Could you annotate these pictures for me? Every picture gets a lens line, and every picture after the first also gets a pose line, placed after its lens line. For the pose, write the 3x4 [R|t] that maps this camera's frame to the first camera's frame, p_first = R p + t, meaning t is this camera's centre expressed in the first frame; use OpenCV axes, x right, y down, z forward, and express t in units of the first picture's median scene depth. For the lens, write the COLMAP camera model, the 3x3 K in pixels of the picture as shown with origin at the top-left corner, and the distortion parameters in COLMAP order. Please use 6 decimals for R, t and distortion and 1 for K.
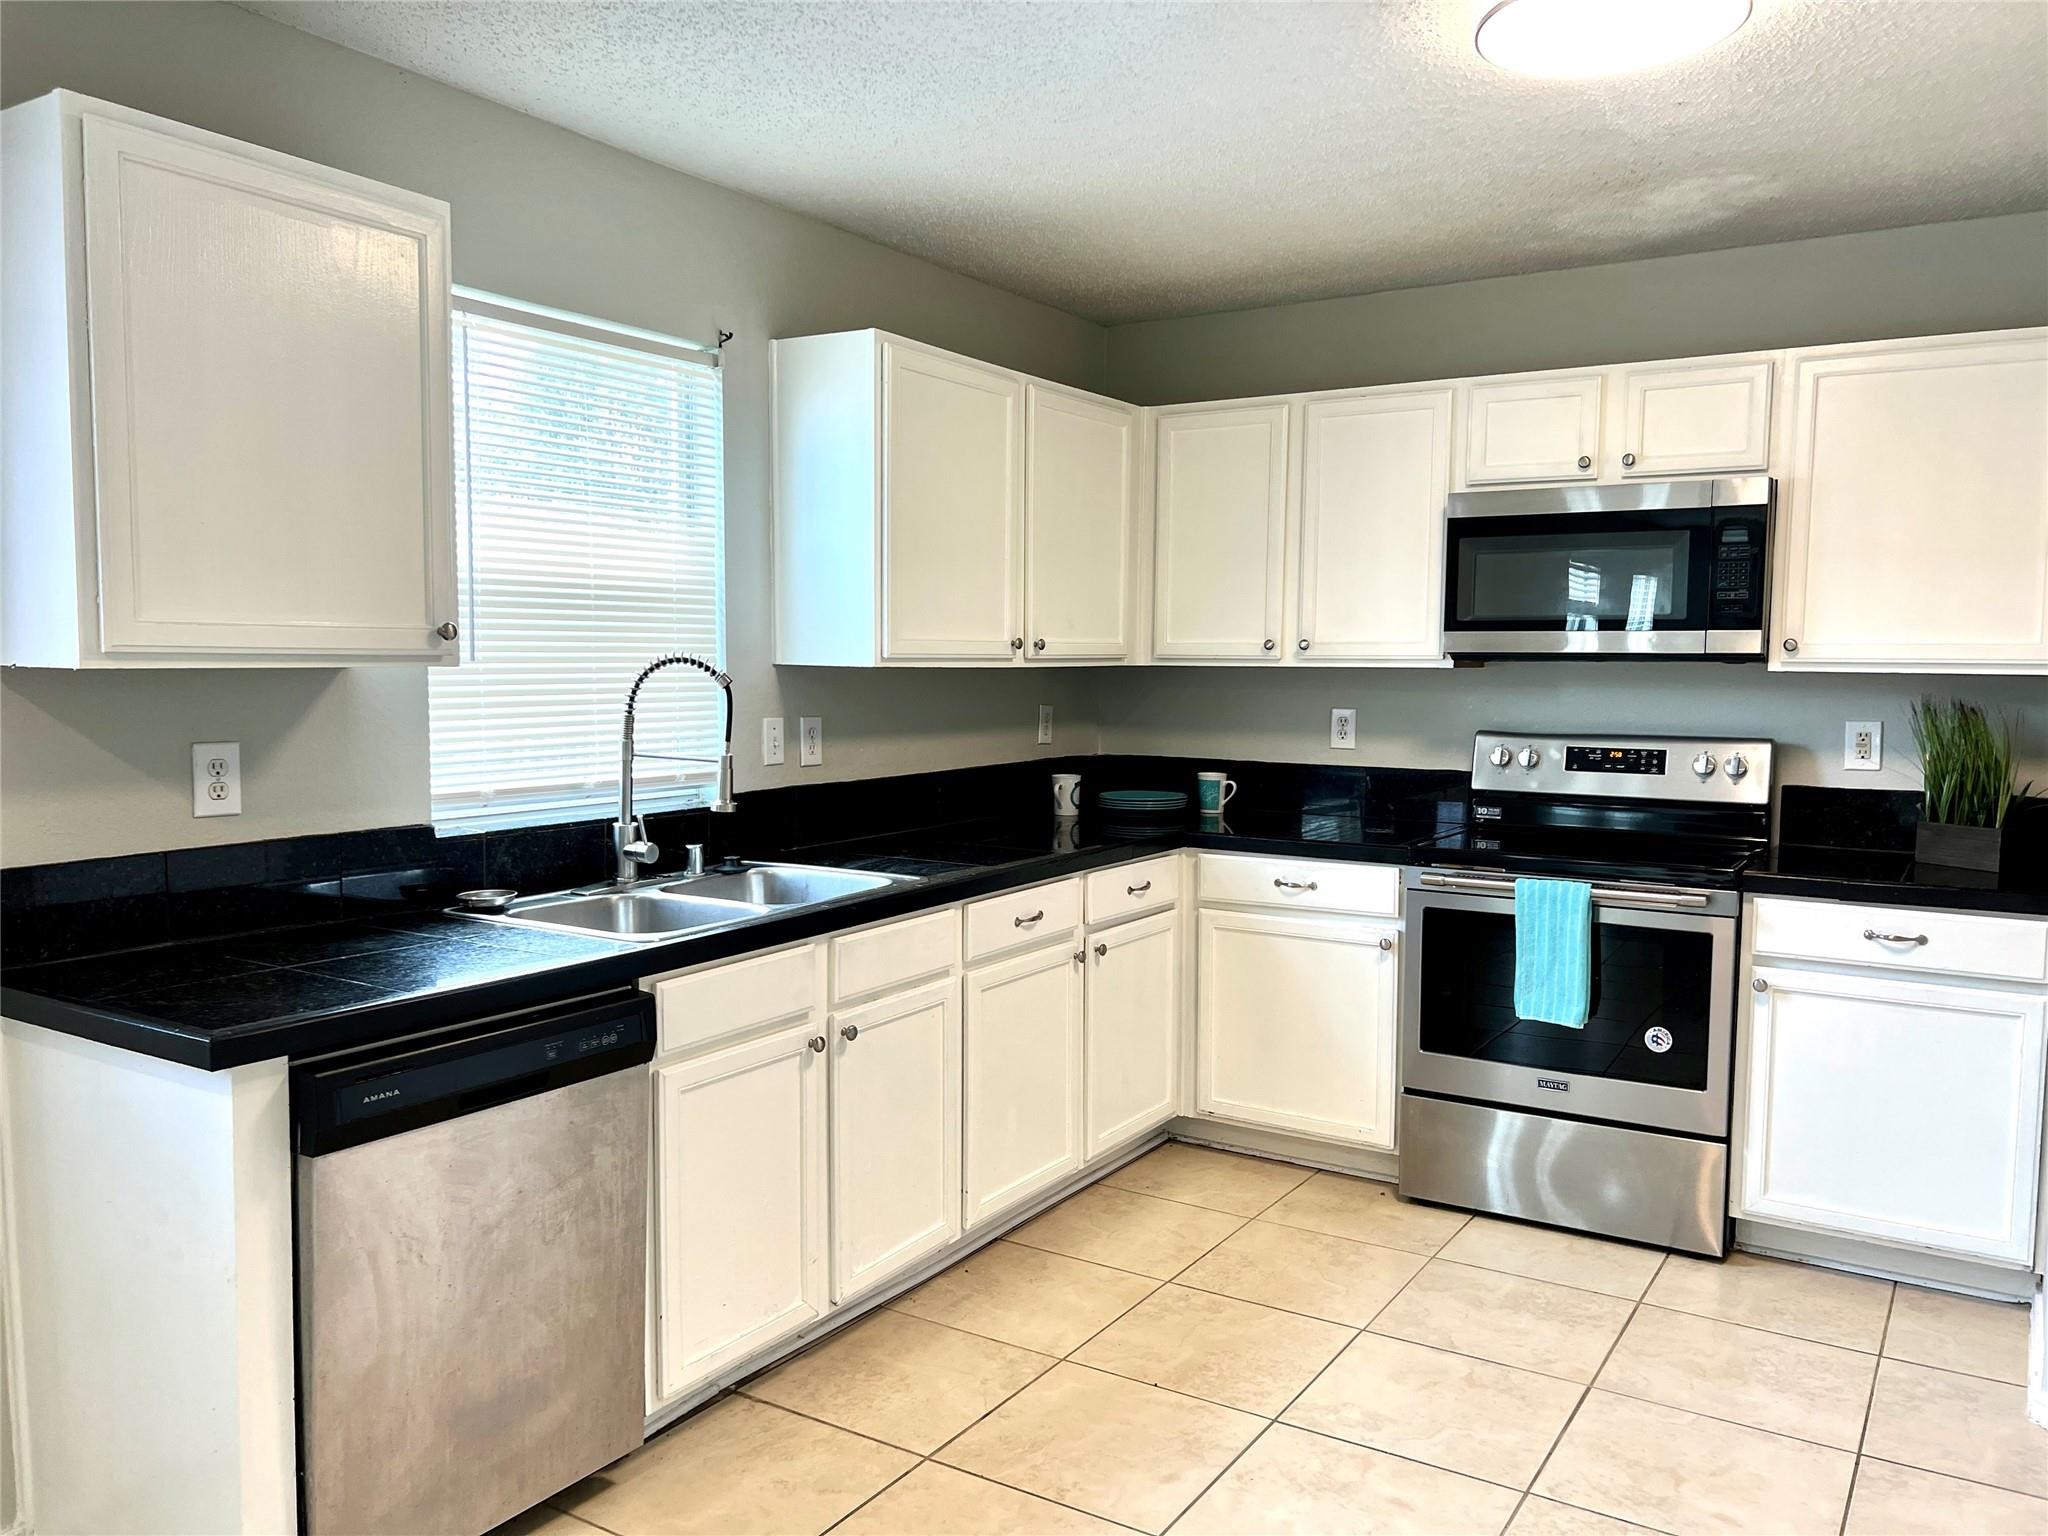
lens RADIAL K [[1563.0, 0, 1025.2], [0, 1563.0, 766.3], [0, 0, 1]] dist [0.034858, -0.001947]
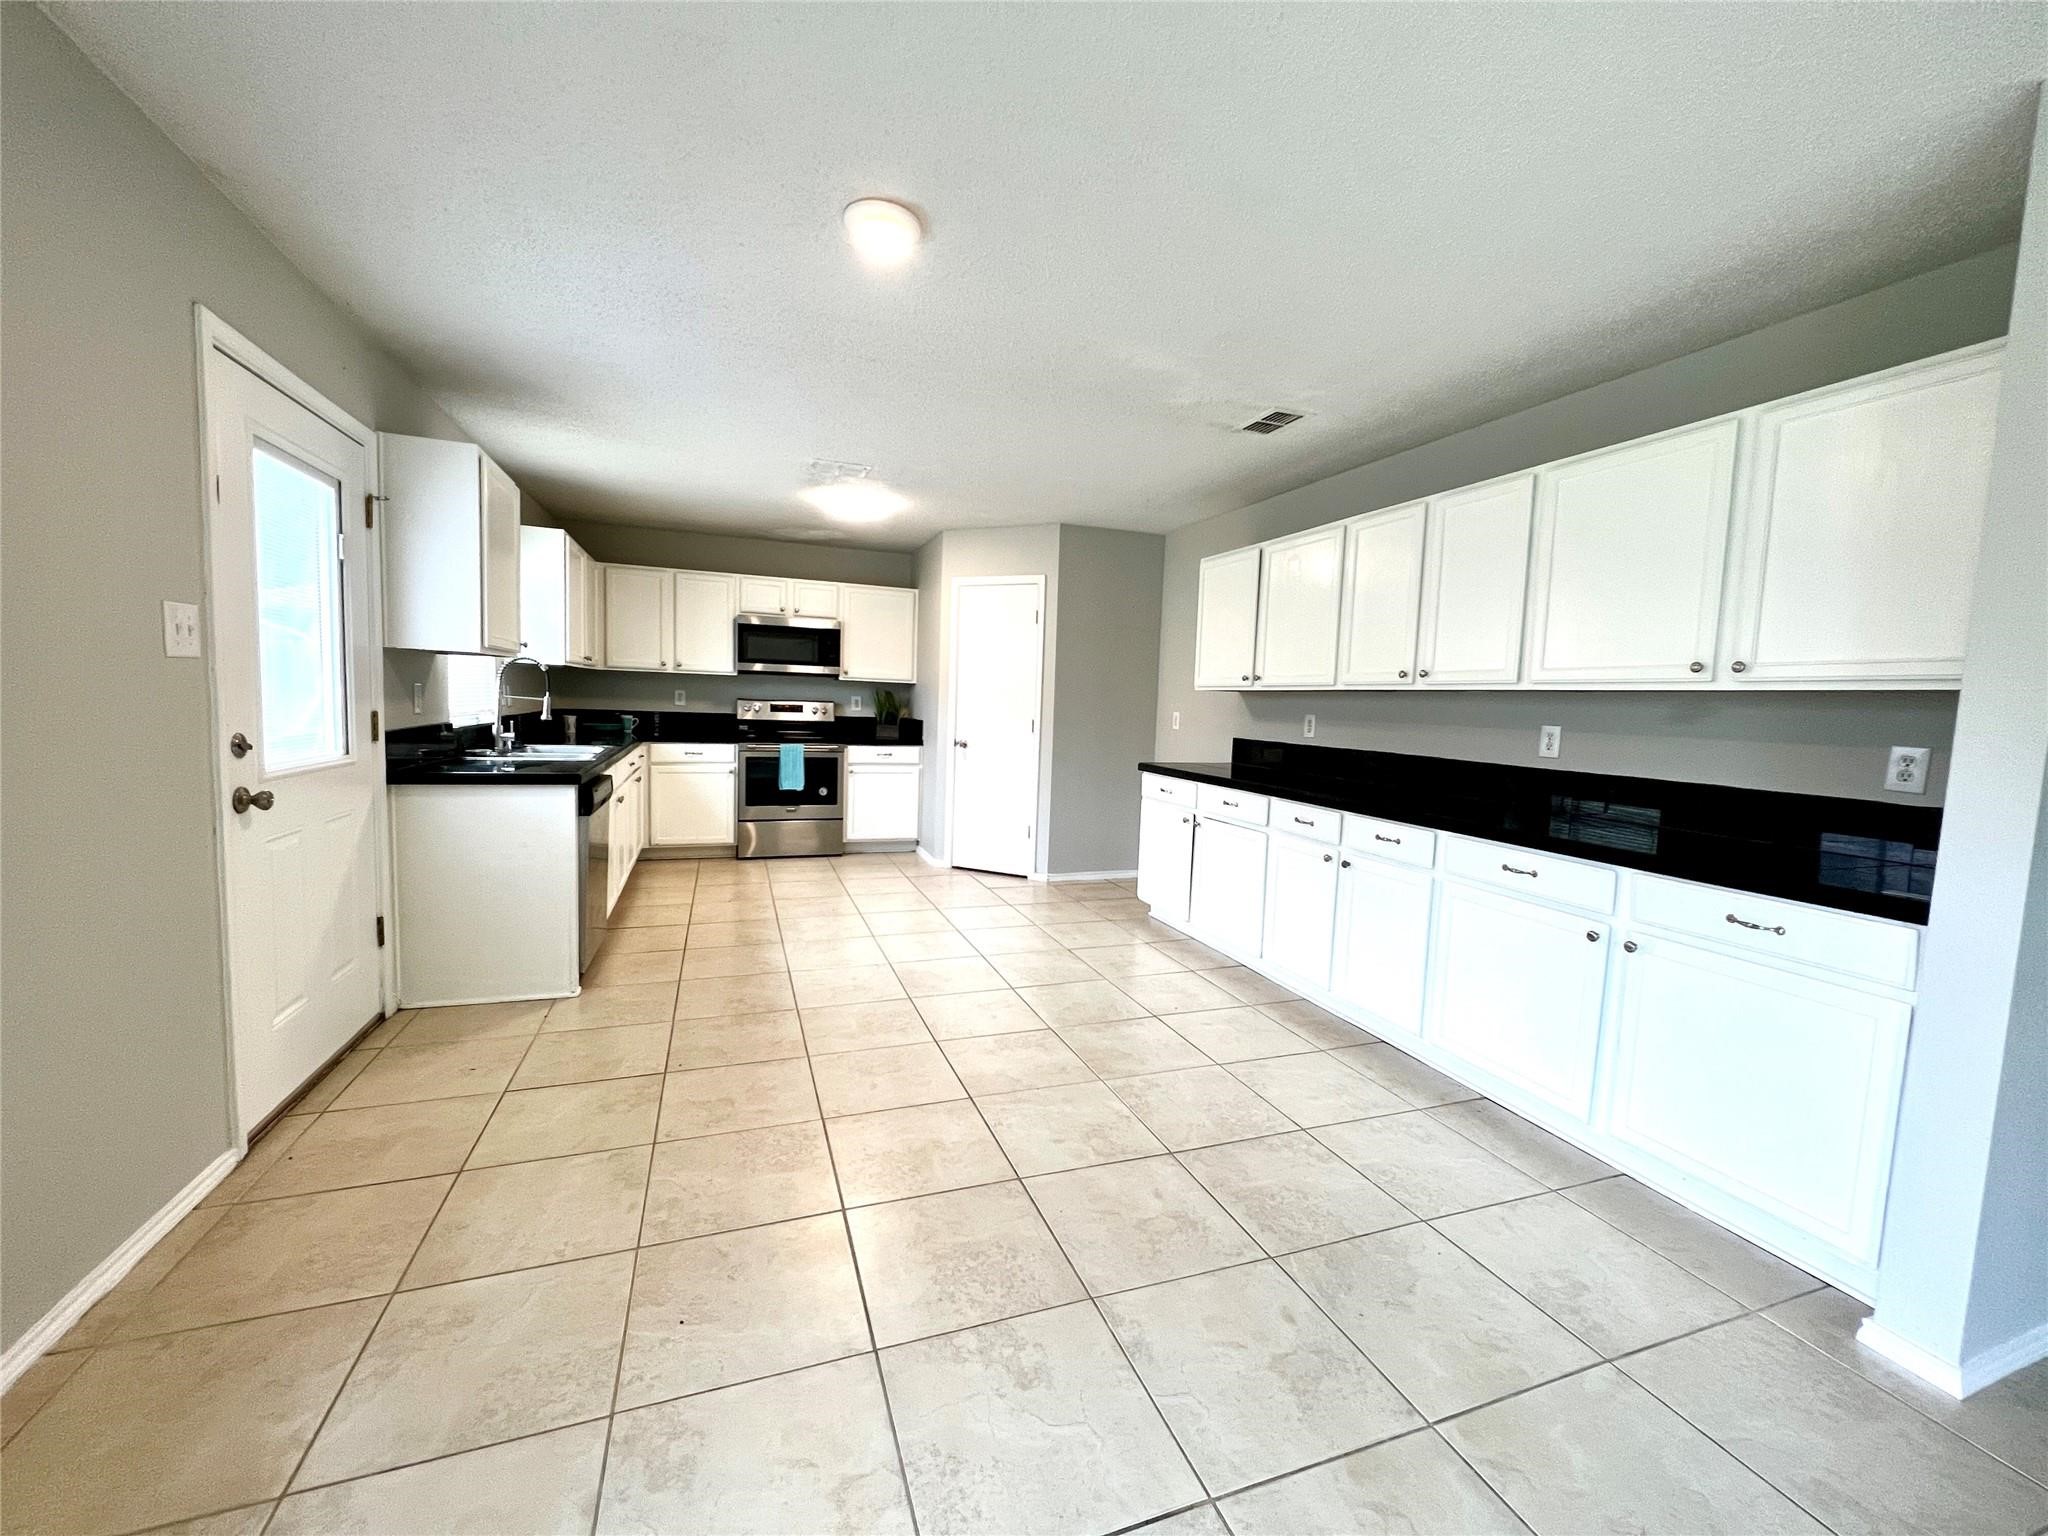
lens RADIAL K [[813.4, 0, 1022.5], [0, 813.4, 766.4], [0, 0, 1]] dist [-0.007395, -0.000076]
pose [[0.612931, -0.048886, 0.788623, -0.614643], [0.023332, 0.998769, 0.043778, 0.052105], [-0.789792, -0.008433, 0.613317, -0.332454]]
